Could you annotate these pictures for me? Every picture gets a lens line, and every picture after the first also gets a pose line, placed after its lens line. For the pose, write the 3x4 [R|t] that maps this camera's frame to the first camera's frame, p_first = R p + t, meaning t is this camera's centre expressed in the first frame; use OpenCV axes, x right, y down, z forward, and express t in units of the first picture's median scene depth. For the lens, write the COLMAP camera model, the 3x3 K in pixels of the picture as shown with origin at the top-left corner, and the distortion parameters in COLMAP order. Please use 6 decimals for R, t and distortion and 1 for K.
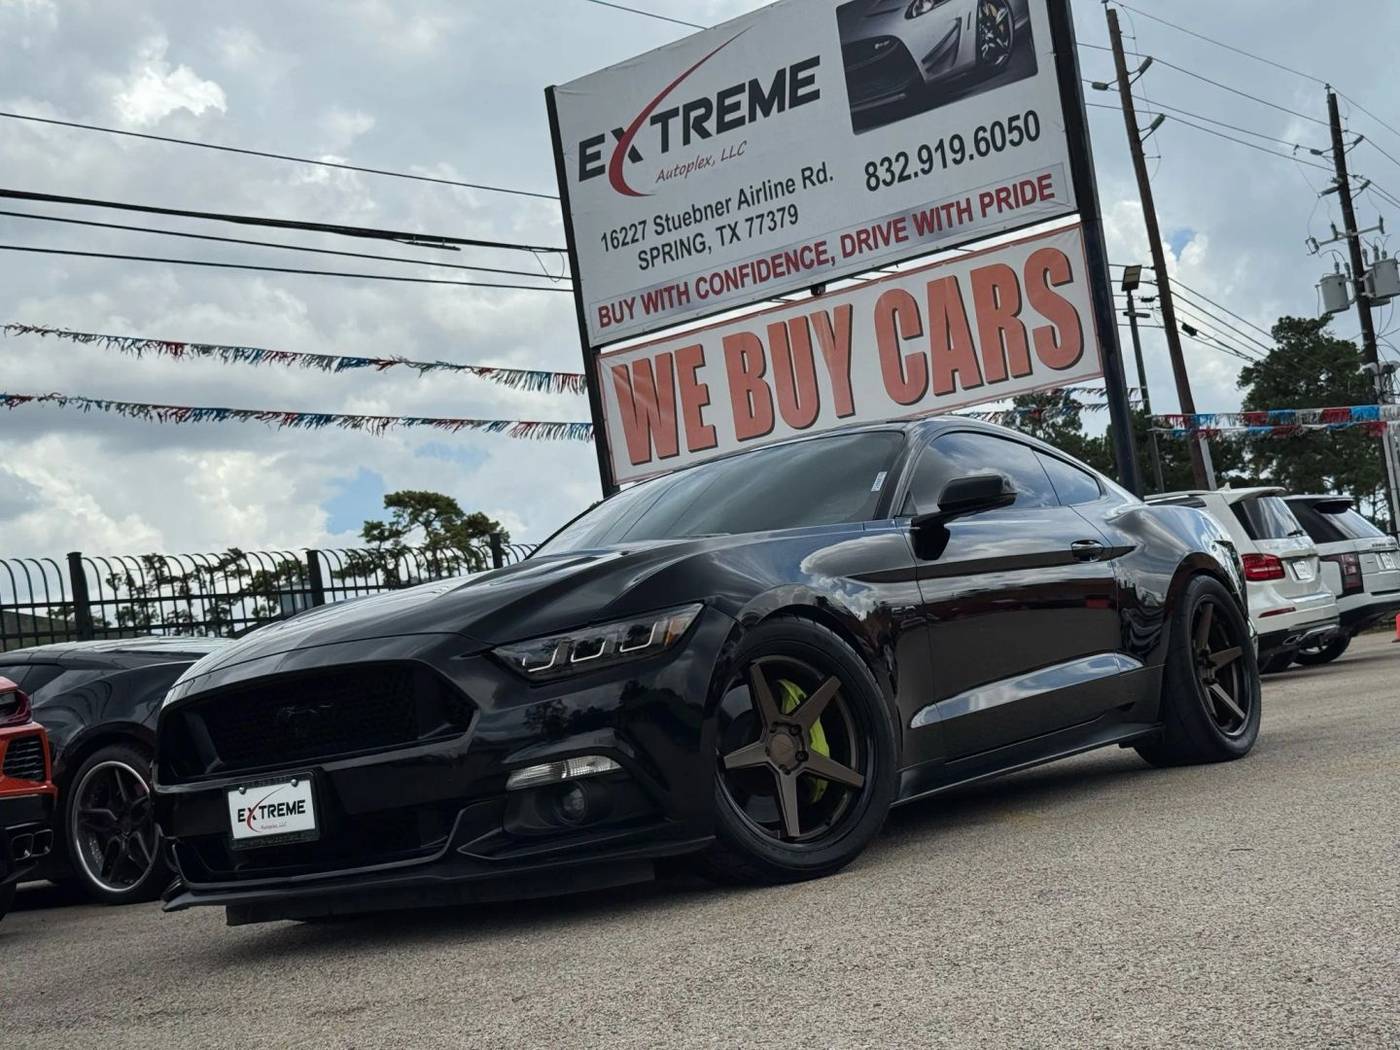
lens RADIAL K [[1912.6, 0, 719.7], [0, 1912.6, 525.4], [0, 0, 1]] dist [0.138879, 0.018082]
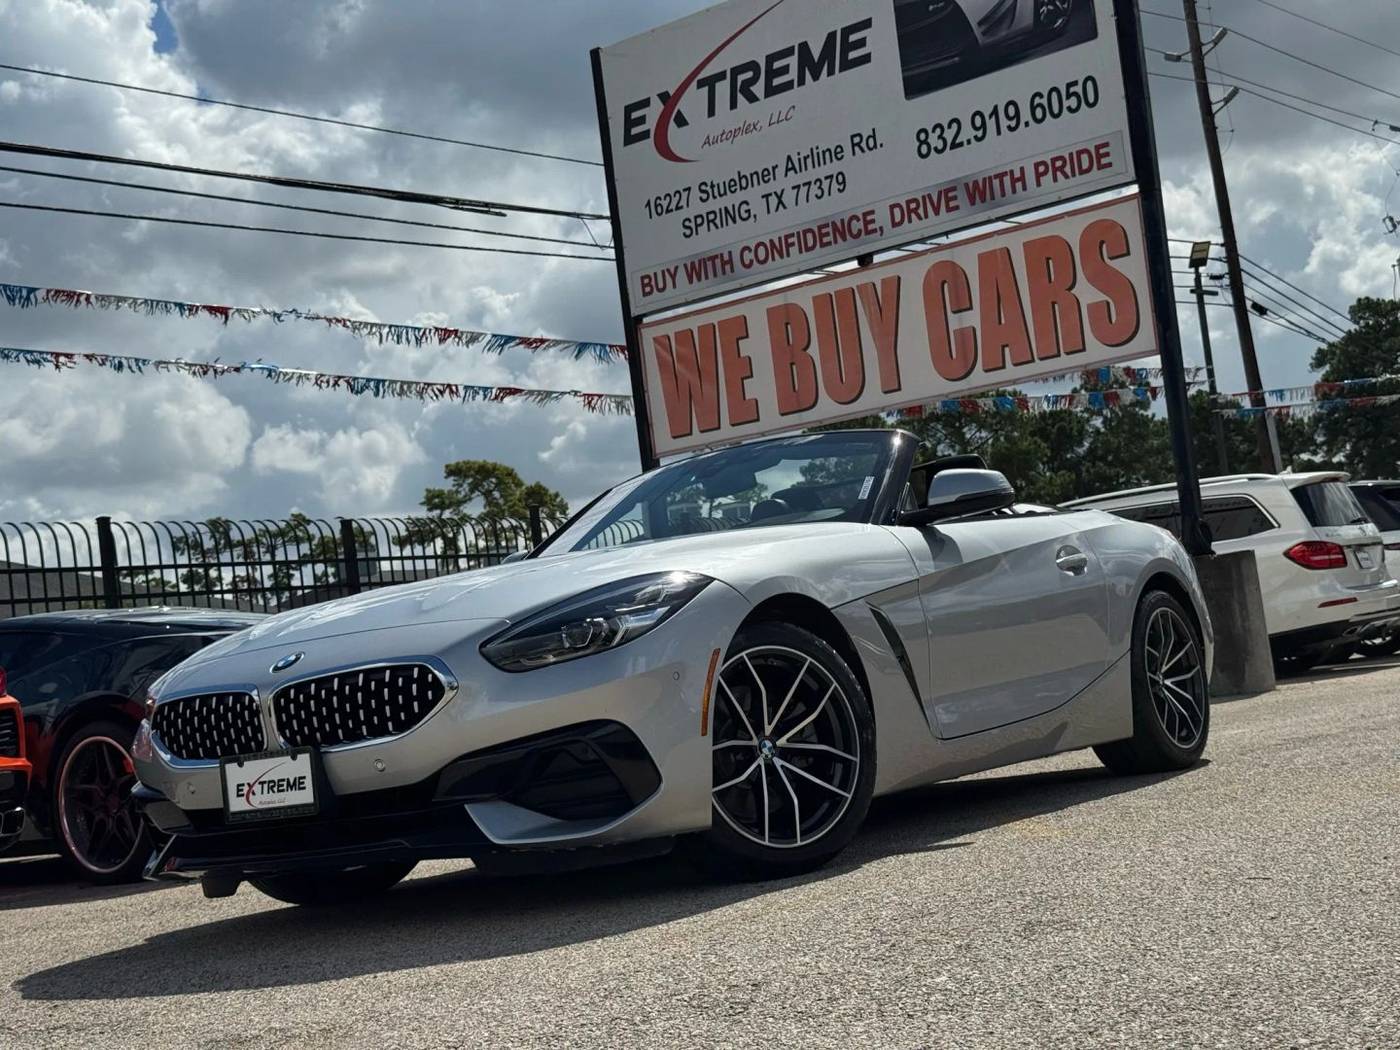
lens RADIAL K [[1917.6, 0, 710.0], [0, 1917.6, 528.0], [0, 0, 1]] dist [0.133543, -0.037512]
pose [[0.999147, 0.018685, -0.036812, 0.010961], [-0.018141, 0.999722, 0.015070, -0.000928], [0.037083, -0.014390, 0.999209, 0.022825]]
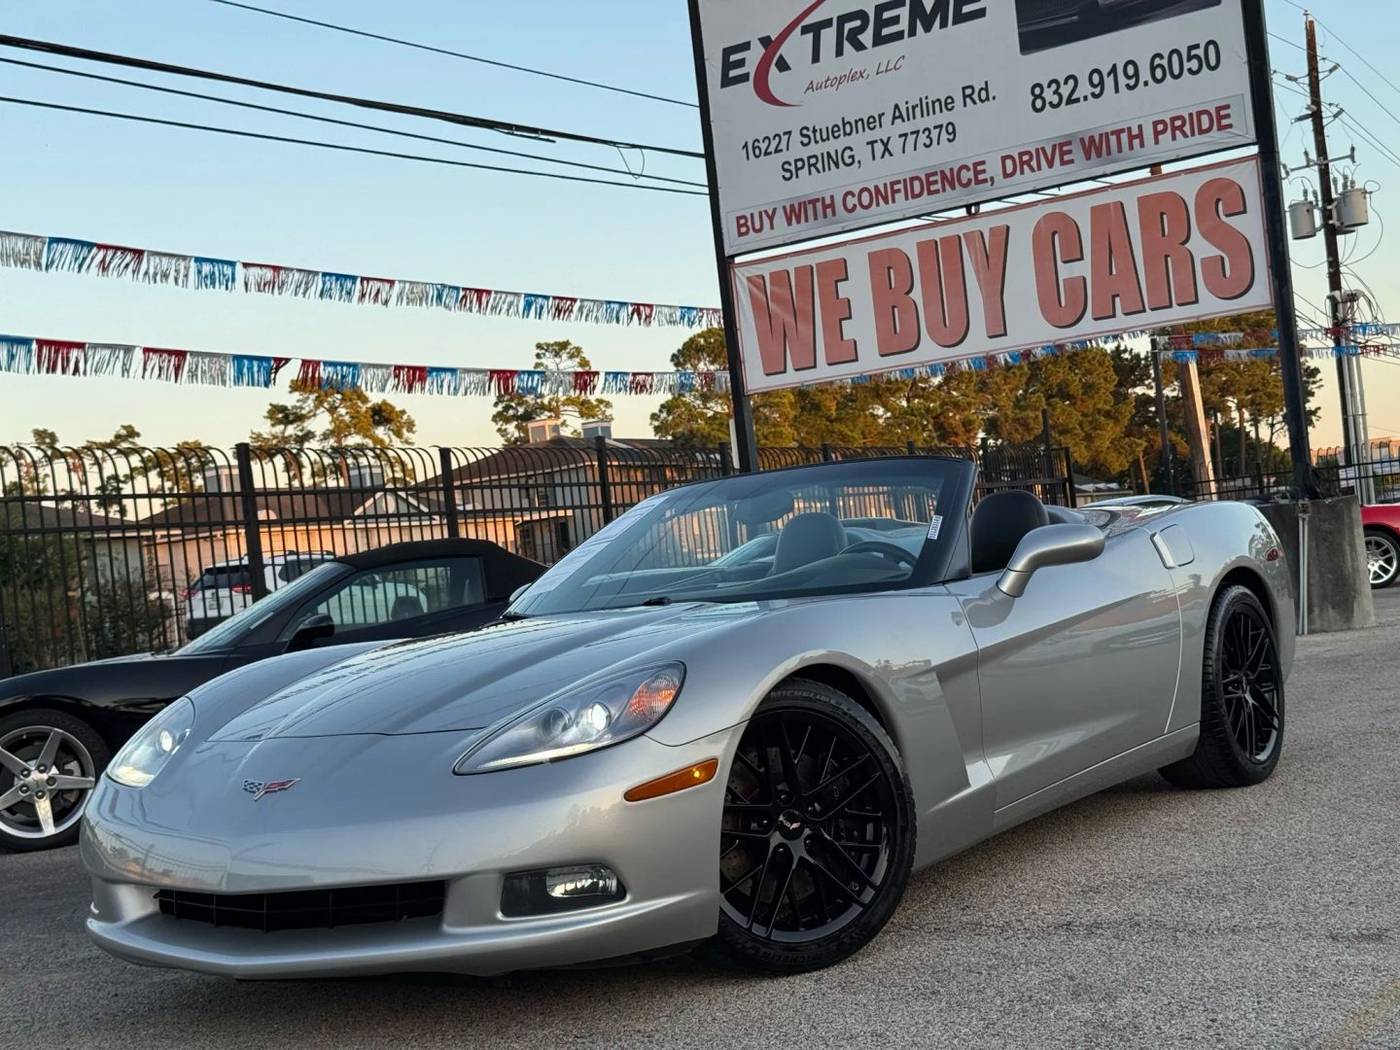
lens RADIAL K [[1916.0, 0, 700.0], [0, 1916.0, 525.0], [0, 0, 1]] dist [0.183807, -0.407957]
pose [[0.998018, 0.035240, 0.052144, -0.135824], [-0.037948, 0.997932, 0.051879, -0.004198], [-0.050208, -0.053755, 0.997291, -0.013991]]
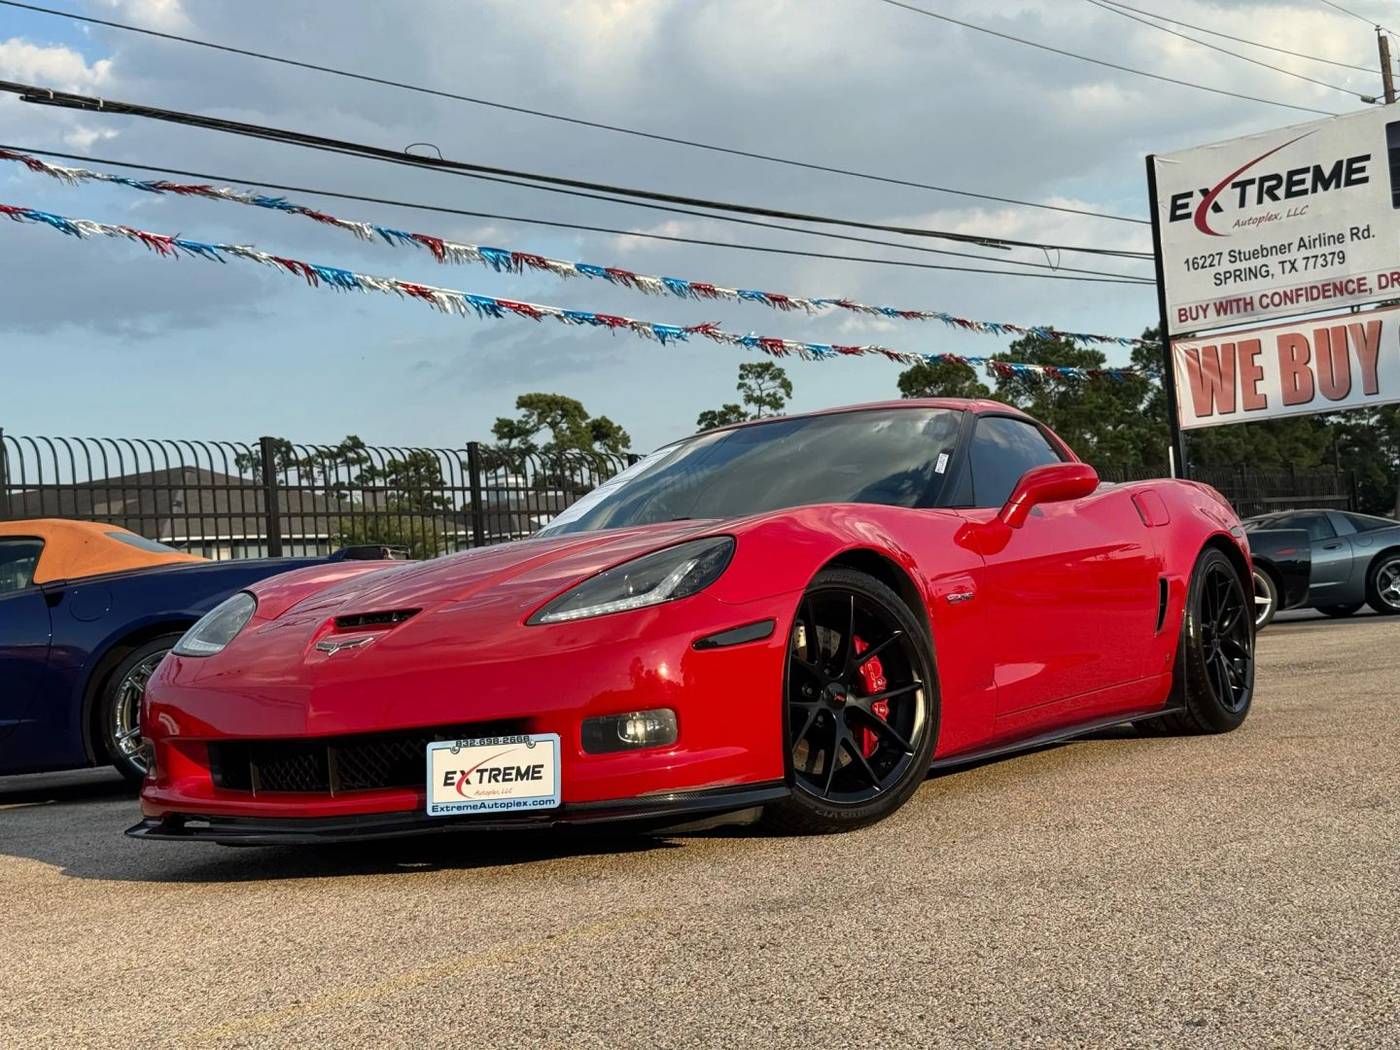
lens RADIAL K [[1916.0, 0, 700.0], [0, 1916.0, 525.0], [0, 0, 1]] dist [0.183807, -0.407957]
pose [[0.997931, 0.057695, -0.028372, -0.398587], [-0.056338, 0.997329, 0.046482, 0.003828], [0.030978, -0.044788, 0.998516, -0.533767]]
